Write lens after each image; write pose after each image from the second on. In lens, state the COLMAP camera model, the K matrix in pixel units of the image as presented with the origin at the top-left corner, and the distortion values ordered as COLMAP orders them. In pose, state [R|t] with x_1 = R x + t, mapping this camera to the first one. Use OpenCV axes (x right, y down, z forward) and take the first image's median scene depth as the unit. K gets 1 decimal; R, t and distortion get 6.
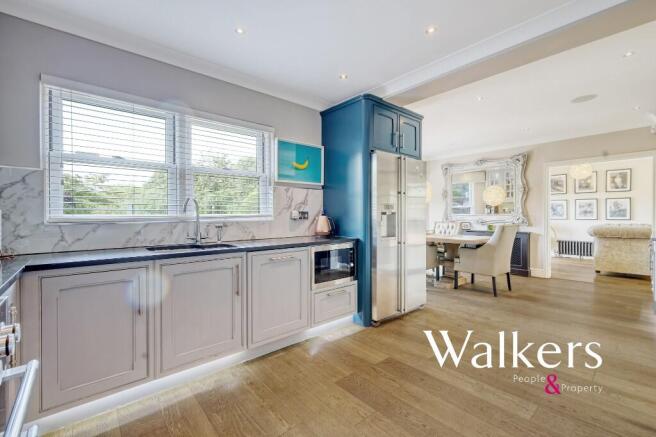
lens RADIAL K [[286.6, 0, 331.9], [0, 286.6, 216.9], [0, 0, 1]] dist [0.000739, 0.000193]
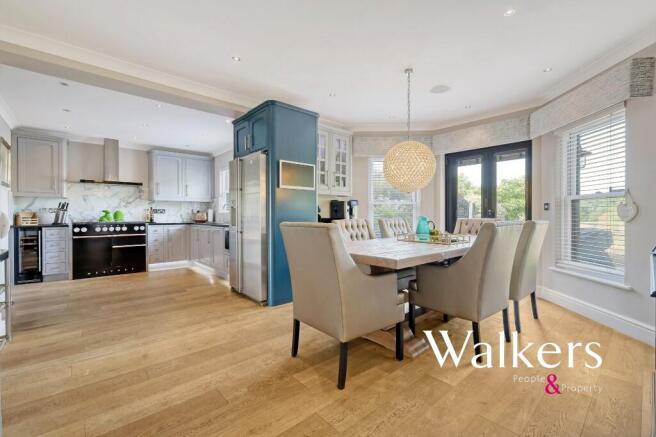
lens RADIAL K [[286.6, 0, 331.9], [0, 286.6, 216.9], [0, 0, 1]] dist [0.000739, 0.000193]
pose [[0.004431, 0.009798, -0.999942, 1.509277], [-0.003967, 0.999944, 0.009781, 0.017590], [0.999982, 0.003923, 0.004469, 1.459113]]
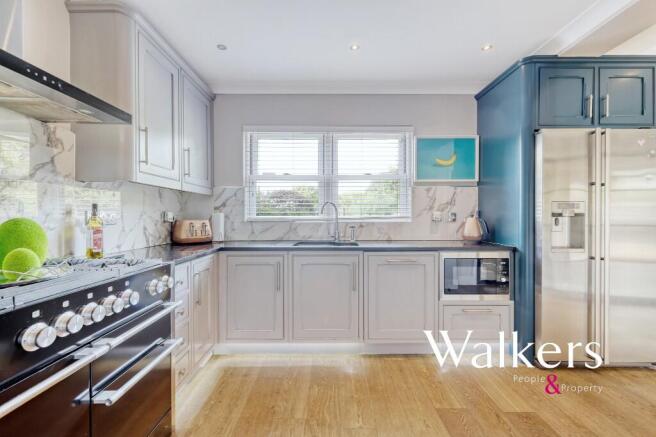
lens RADIAL K [[285.9, 0, 327.3], [0, 285.9, 217.3], [0, 0, 1]] dist [-0.000976, -0.000106]
pose [[0.750060, 0.003859, -0.661359, 0.225752], [-0.005509, 0.999985, -0.000412, -0.002264], [0.661347, 0.003953, 0.750069, 0.084368]]
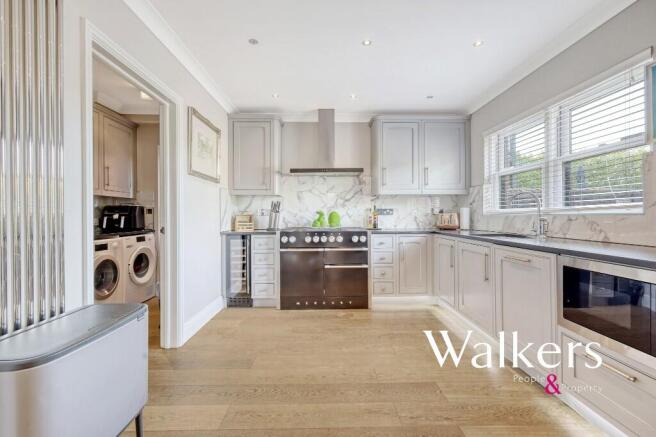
lens RADIAL K [[287.4, 0, 325.7], [0, 287.4, 215.7], [0, 0, 1]] dist [0.000381, 0.000023]
pose [[-0.657041, 0.007226, -0.753820, 0.649273], [0.003084, 0.999971, 0.006898, 0.009962], [0.753849, 0.002208, -0.657044, 0.906584]]
